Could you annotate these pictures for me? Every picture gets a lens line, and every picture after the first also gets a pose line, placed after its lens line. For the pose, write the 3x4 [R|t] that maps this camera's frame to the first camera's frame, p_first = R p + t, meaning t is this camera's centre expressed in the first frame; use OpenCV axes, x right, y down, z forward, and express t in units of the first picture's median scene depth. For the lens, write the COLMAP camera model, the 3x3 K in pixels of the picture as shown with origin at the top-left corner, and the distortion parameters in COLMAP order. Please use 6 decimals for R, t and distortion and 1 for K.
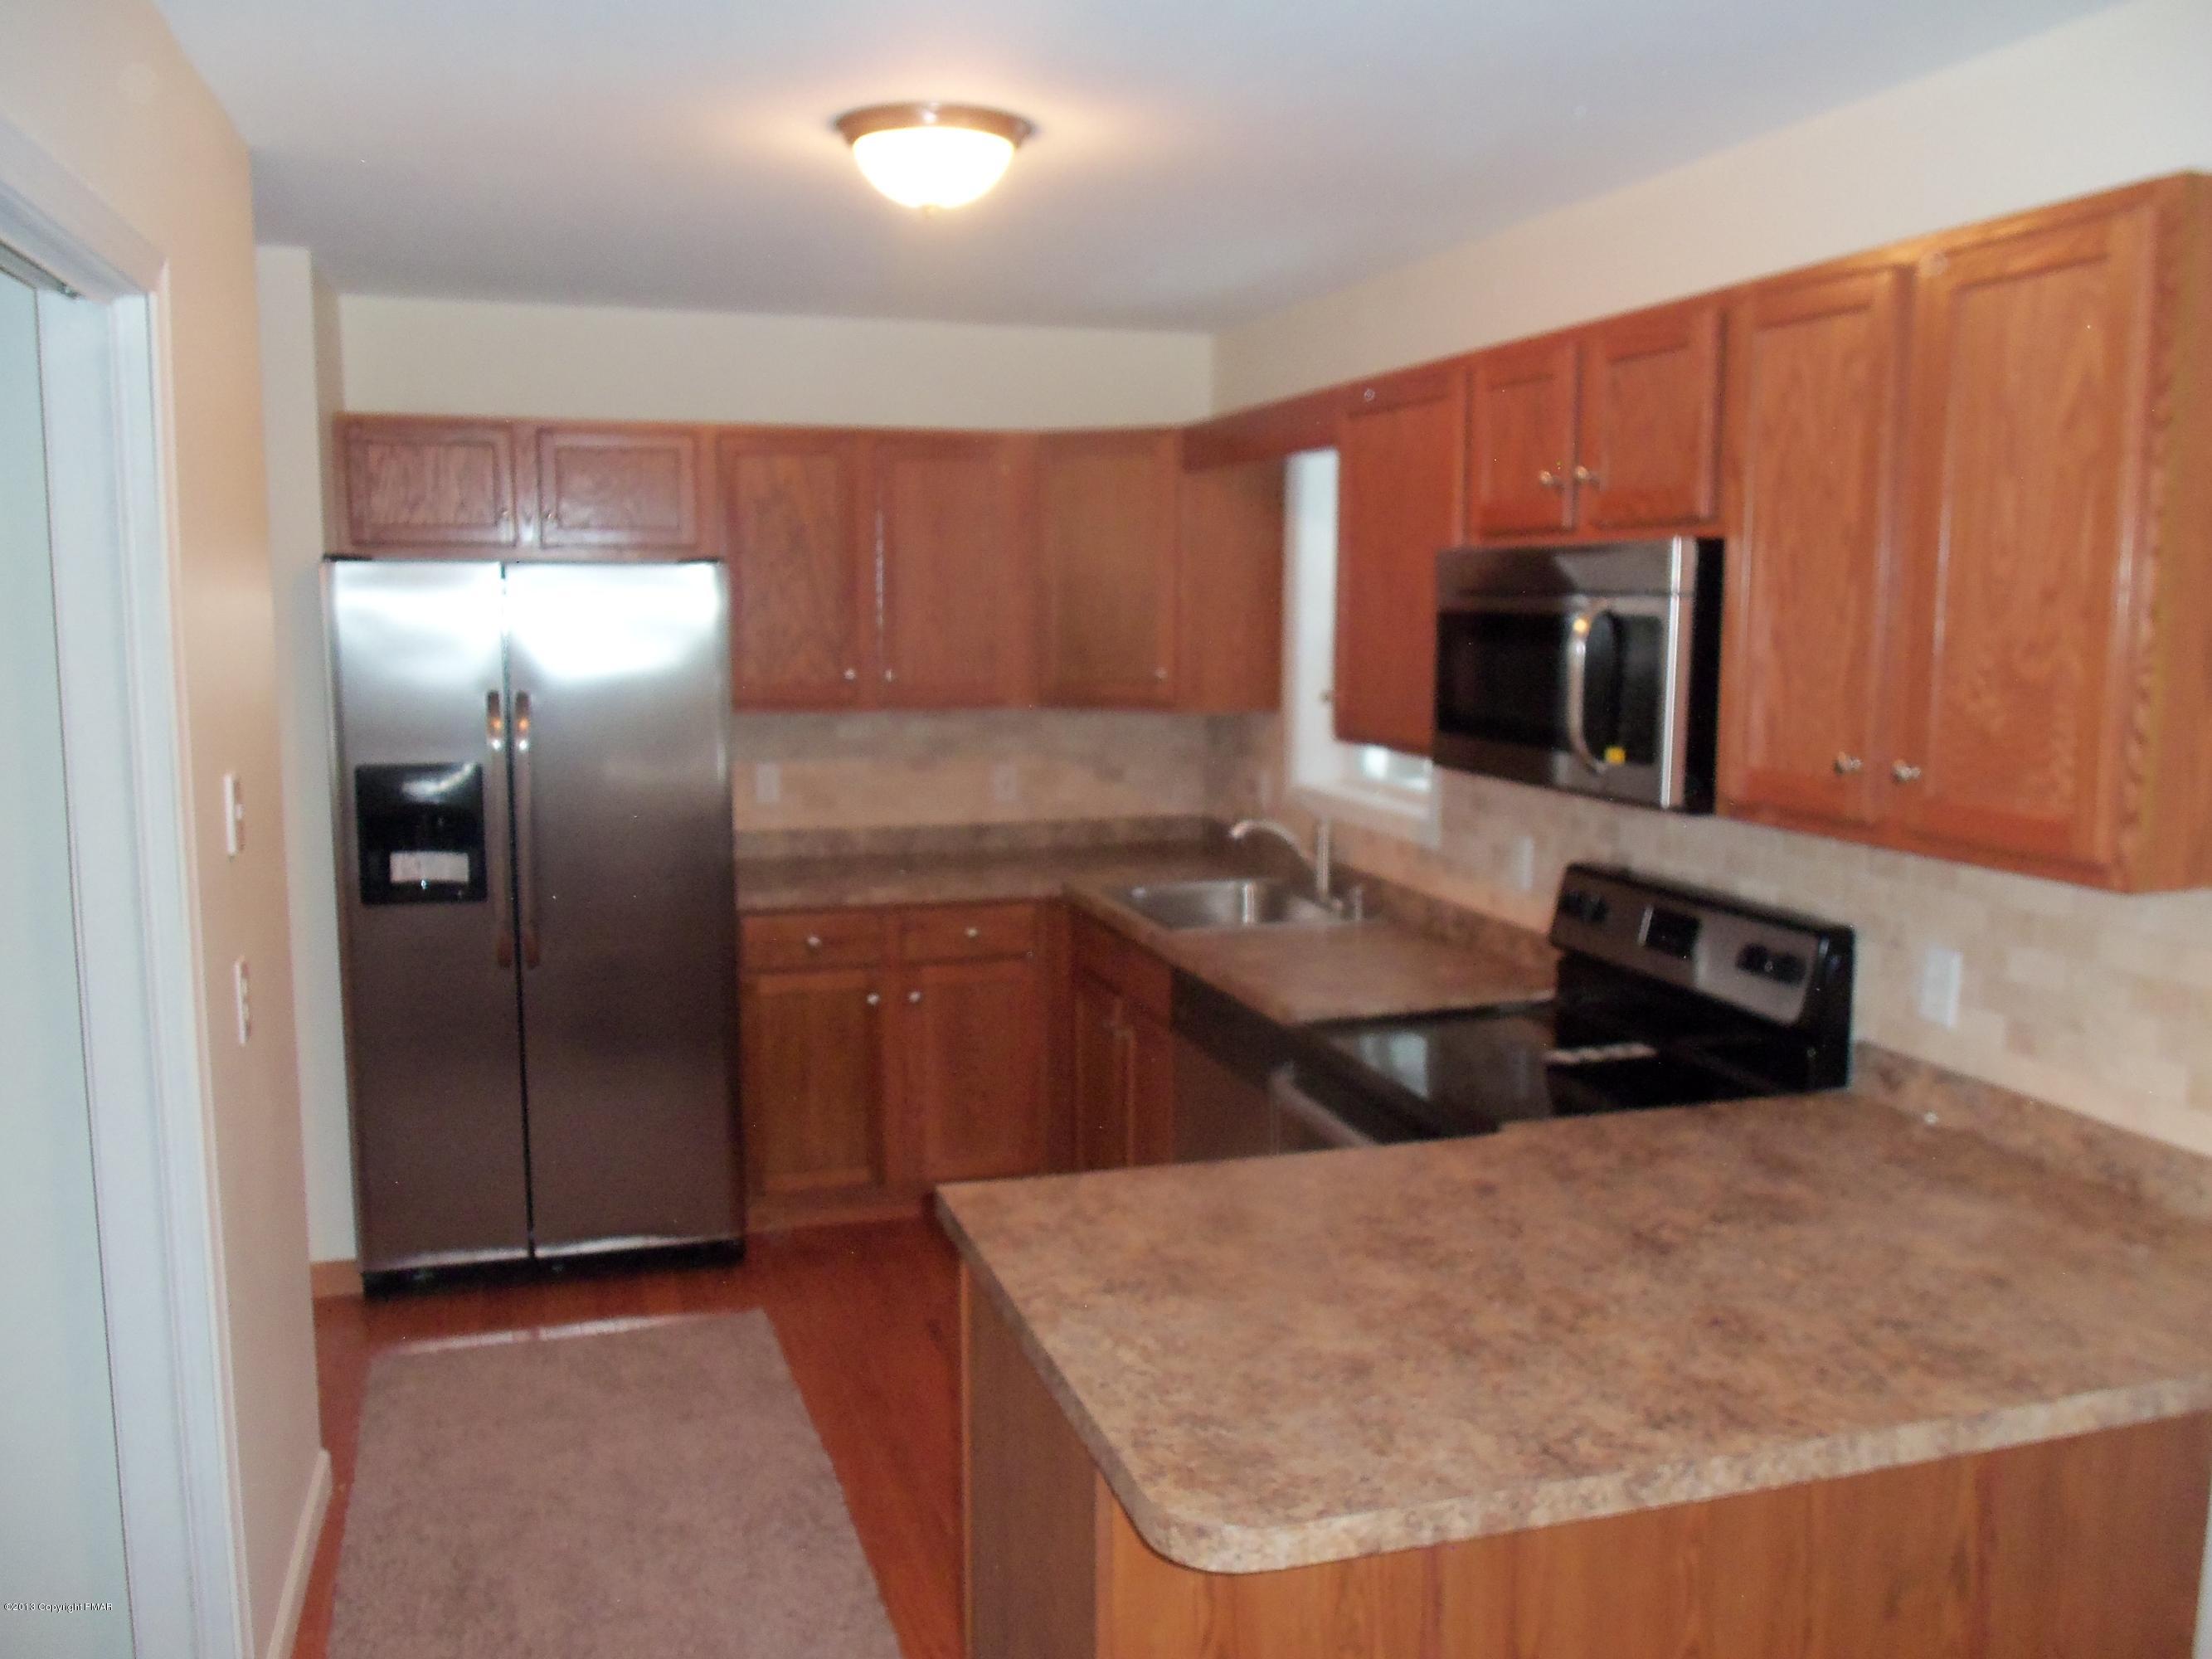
lens RADIAL K [[1828.3, 0, 1099.5], [0, 1828.3, 839.8], [0, 0, 1]] dist [-0.042660, 0.014567]
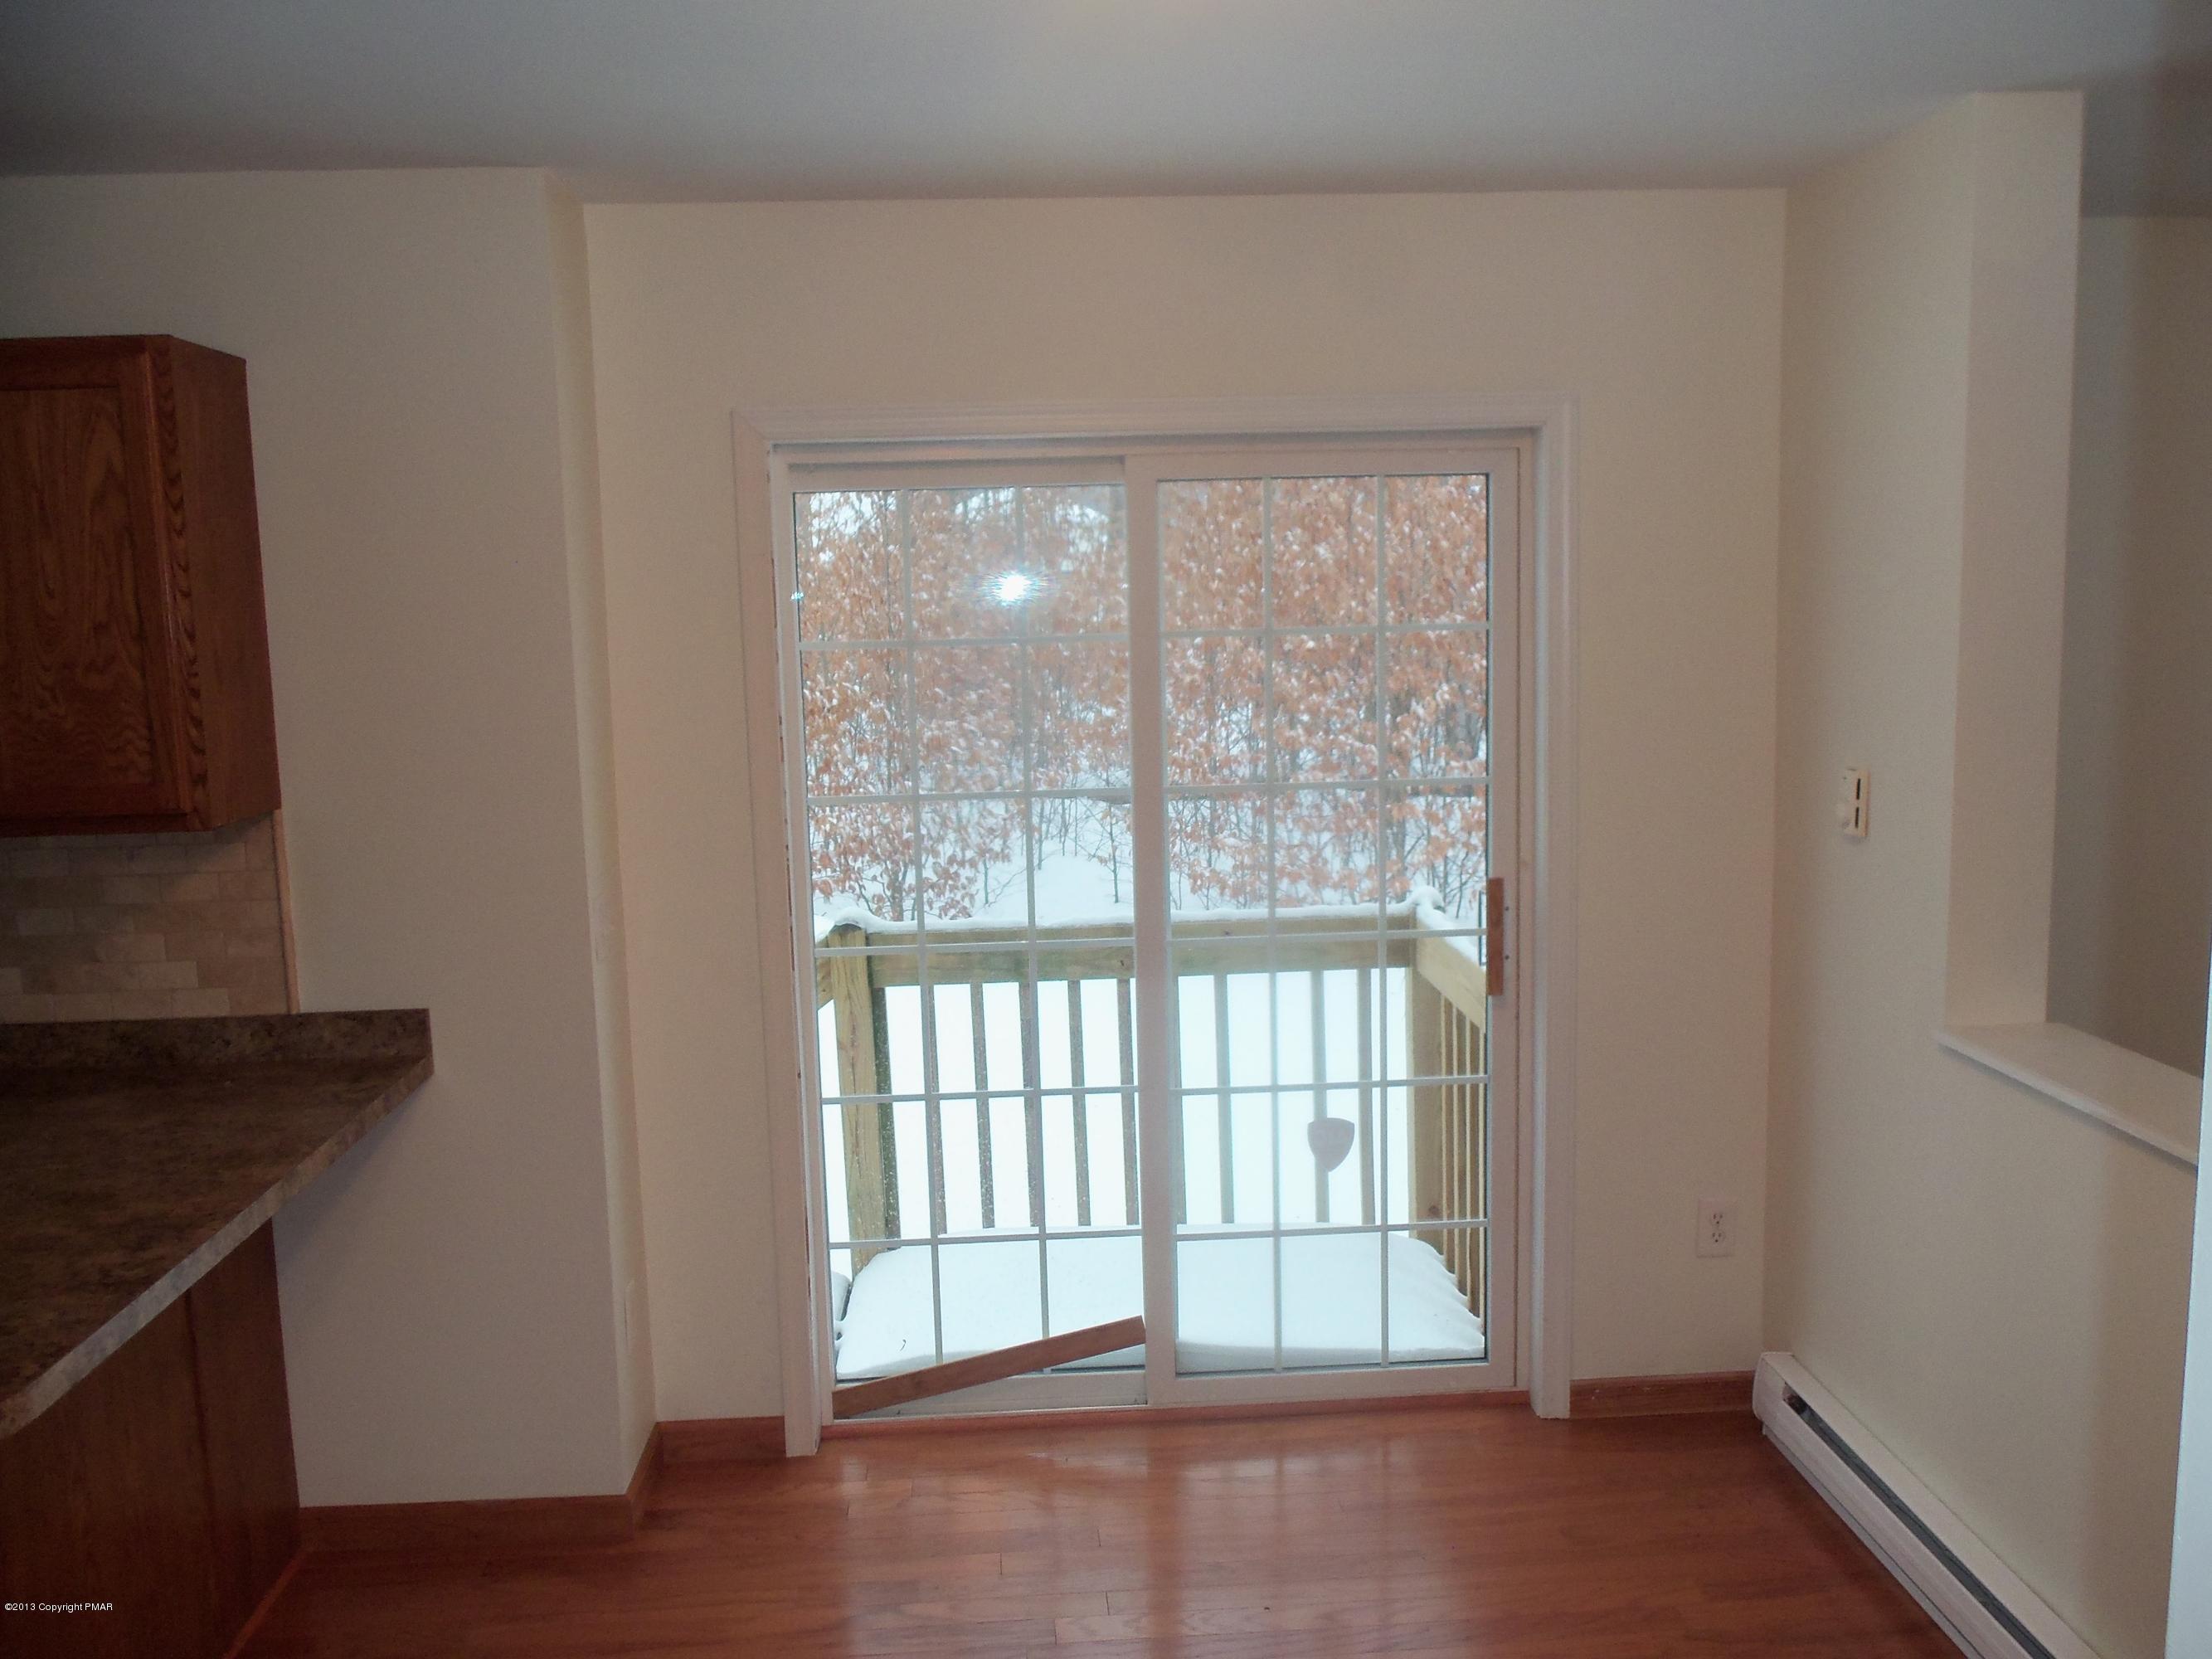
lens RADIAL K [[1828.3, 0, 1099.5], [0, 1828.3, 839.8], [0, 0, 1]] dist [-0.042660, 0.014567]
pose [[0.236048, -0.135684, 0.962222, -0.421630], [0.150852, 0.983316, 0.101652, -0.001713], [-0.959961, 0.121159, 0.252578, -0.028211]]
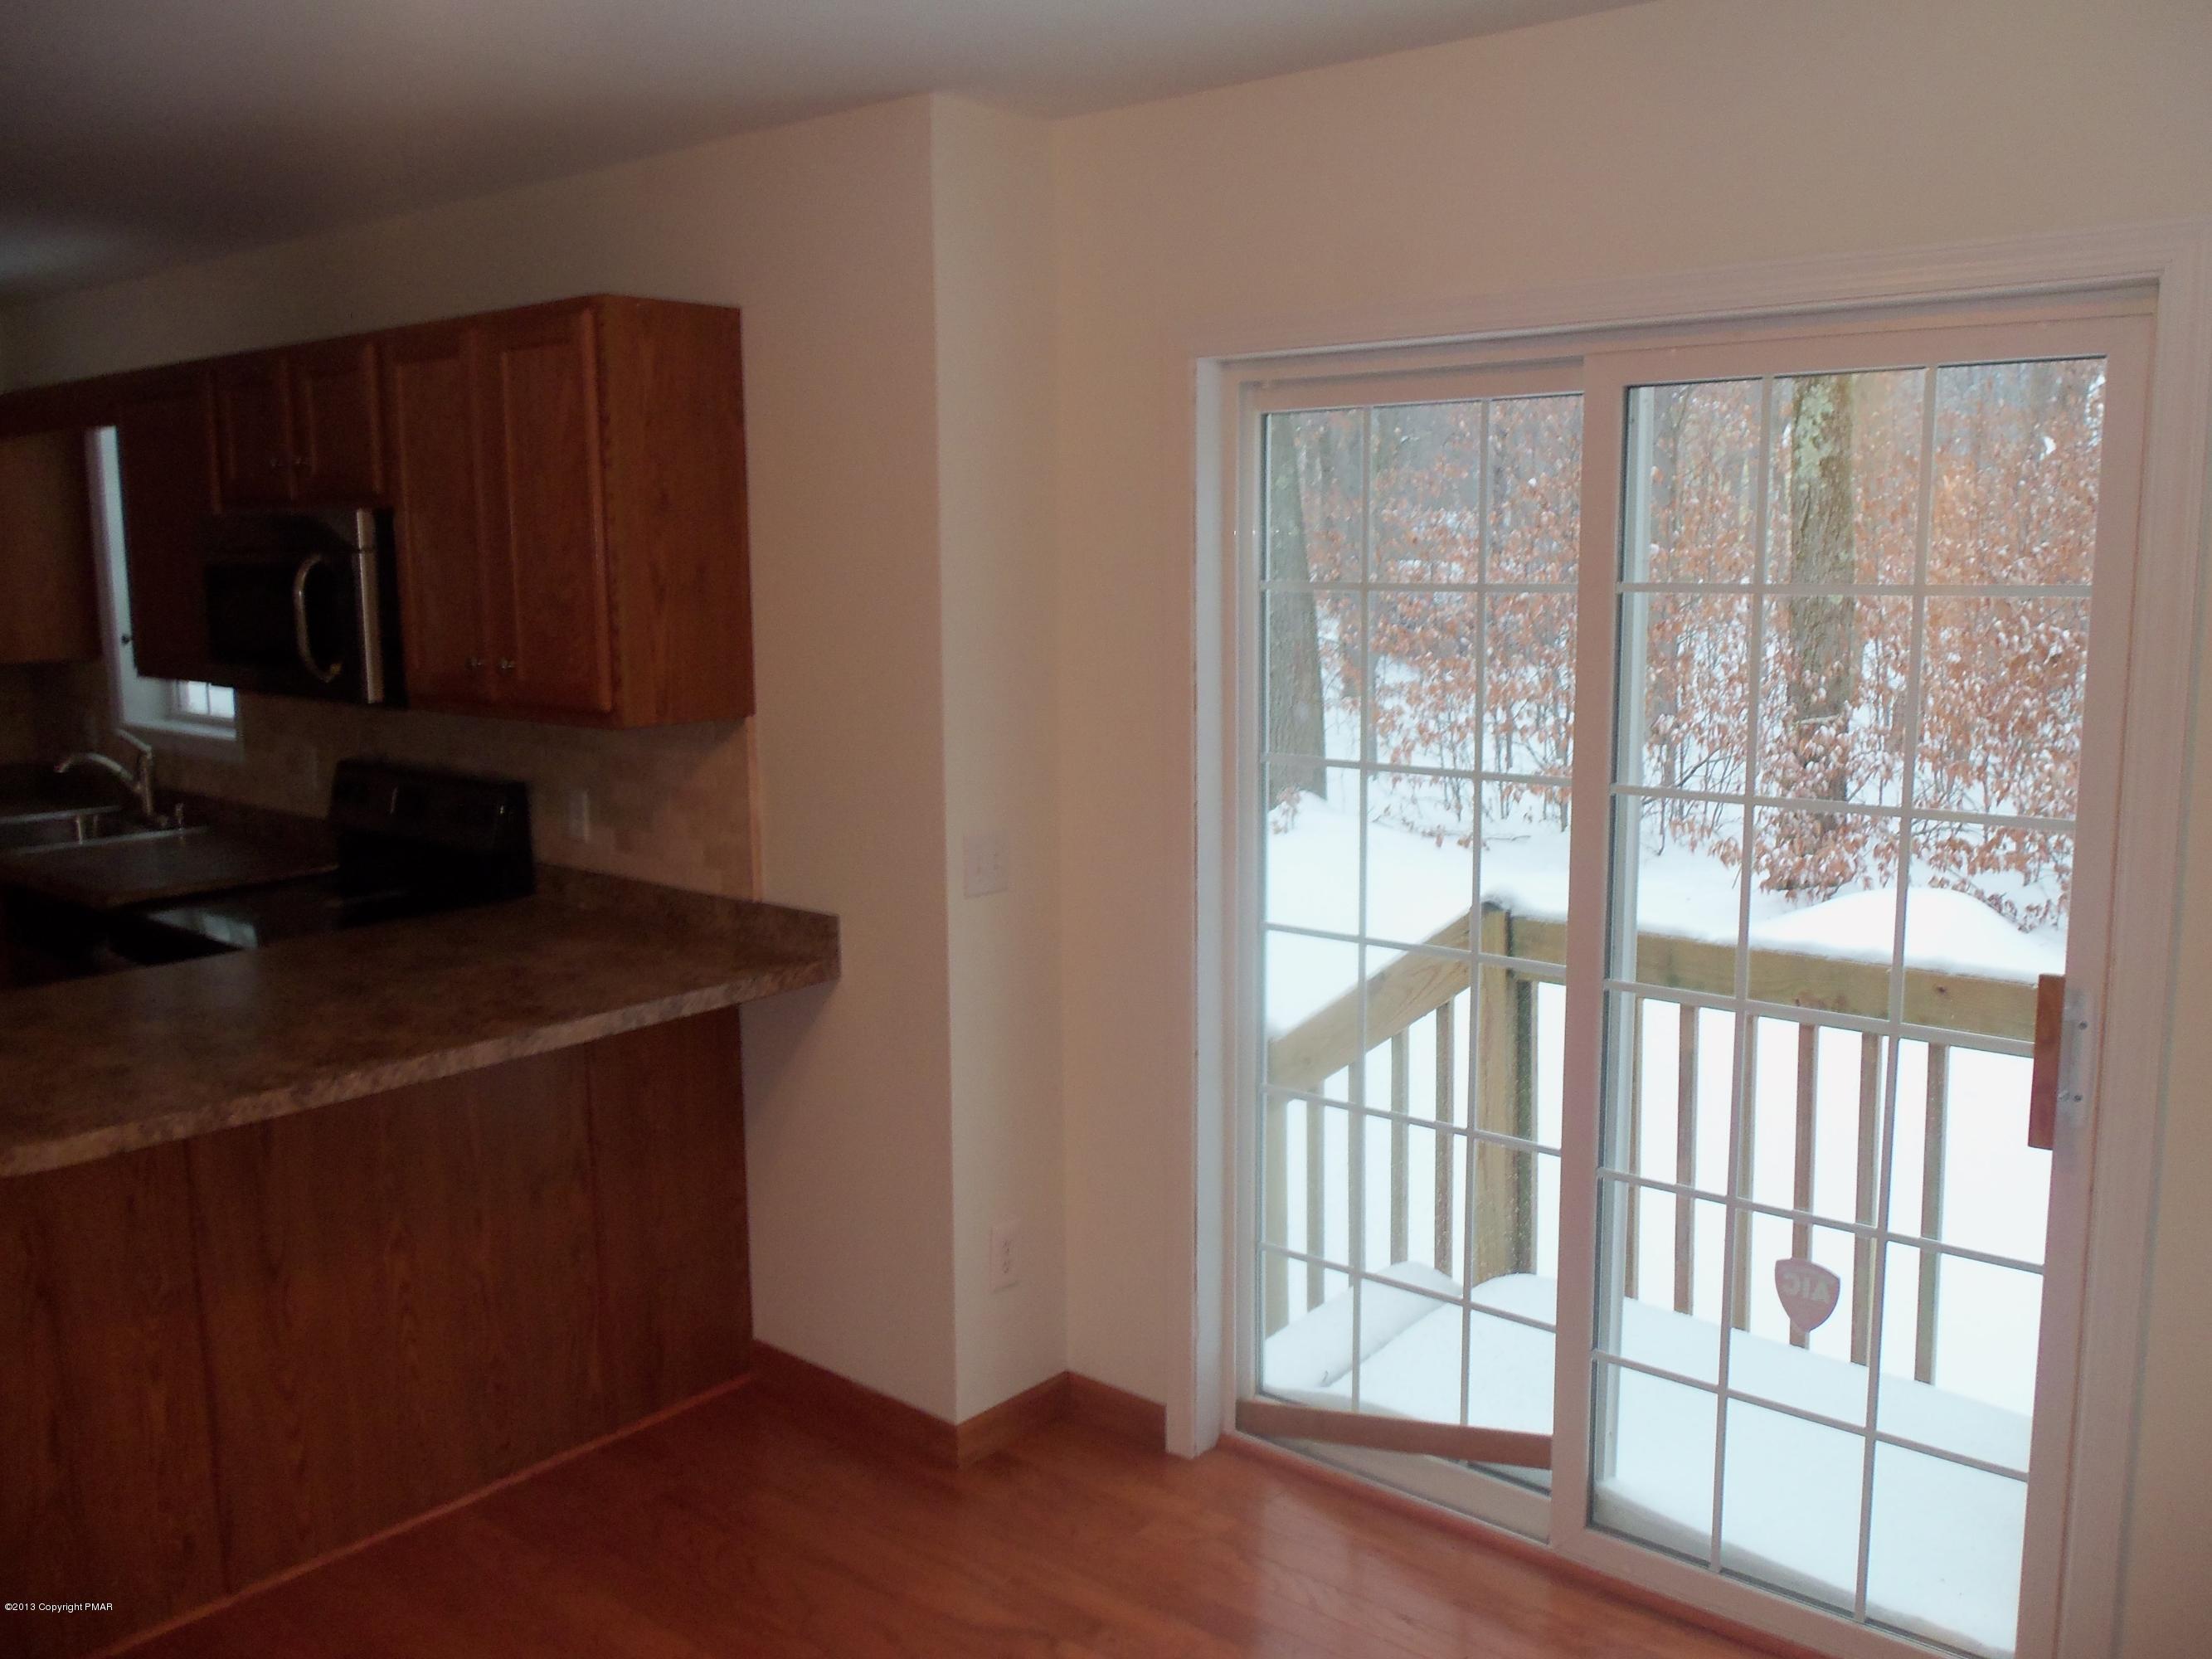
lens RADIAL K [[1828.3, 0, 1099.5], [0, 1828.3, 839.8], [0, 0, 1]] dist [-0.042660, 0.014567]
pose [[0.842837, -0.091911, 0.530262, 0.029884], [0.078386, 0.995767, 0.048005, 0.055017], [-0.532429, 0.001105, 0.846474, -0.412532]]
